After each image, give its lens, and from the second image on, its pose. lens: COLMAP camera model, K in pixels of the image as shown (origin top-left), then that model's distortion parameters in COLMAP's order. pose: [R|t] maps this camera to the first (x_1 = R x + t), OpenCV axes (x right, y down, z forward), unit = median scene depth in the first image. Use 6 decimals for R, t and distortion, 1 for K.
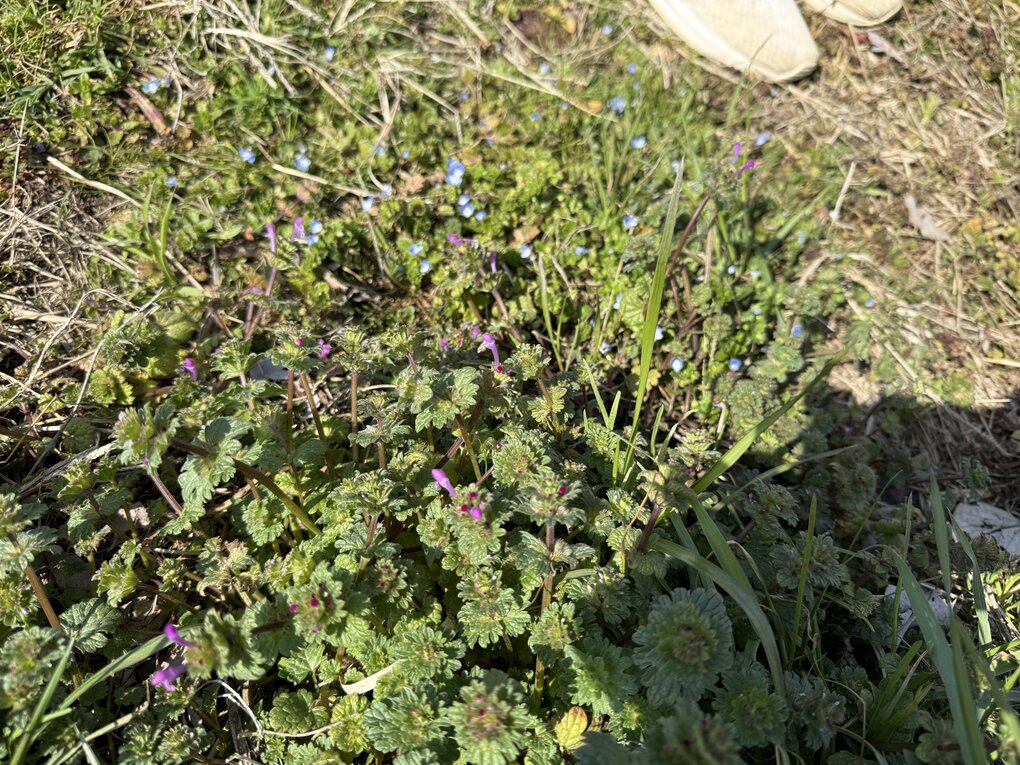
lens RADIAL K [[709.0, 0, 509.1], [0, 709.0, 382.8], [0, 0, 1]] dist [-0.005929, -0.002309]
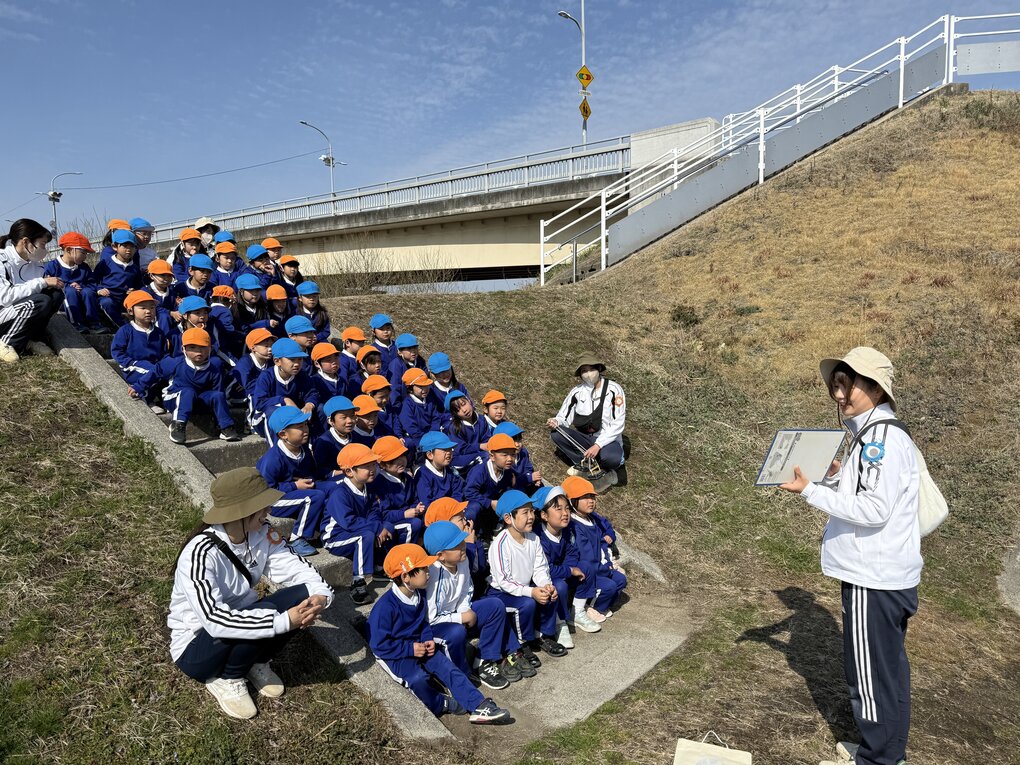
lens RADIAL K [[709.0, 0, 511.0], [0, 709.0, 382.2], [0, 0, 1]] dist [-0.005929, -0.002309]
pose [[0.922291, -0.025149, 0.385677, 0.311212], [0.267575, 0.761618, -0.590205, 1.568368], [-0.278895, 0.647538, 0.709163, -5.986307]]
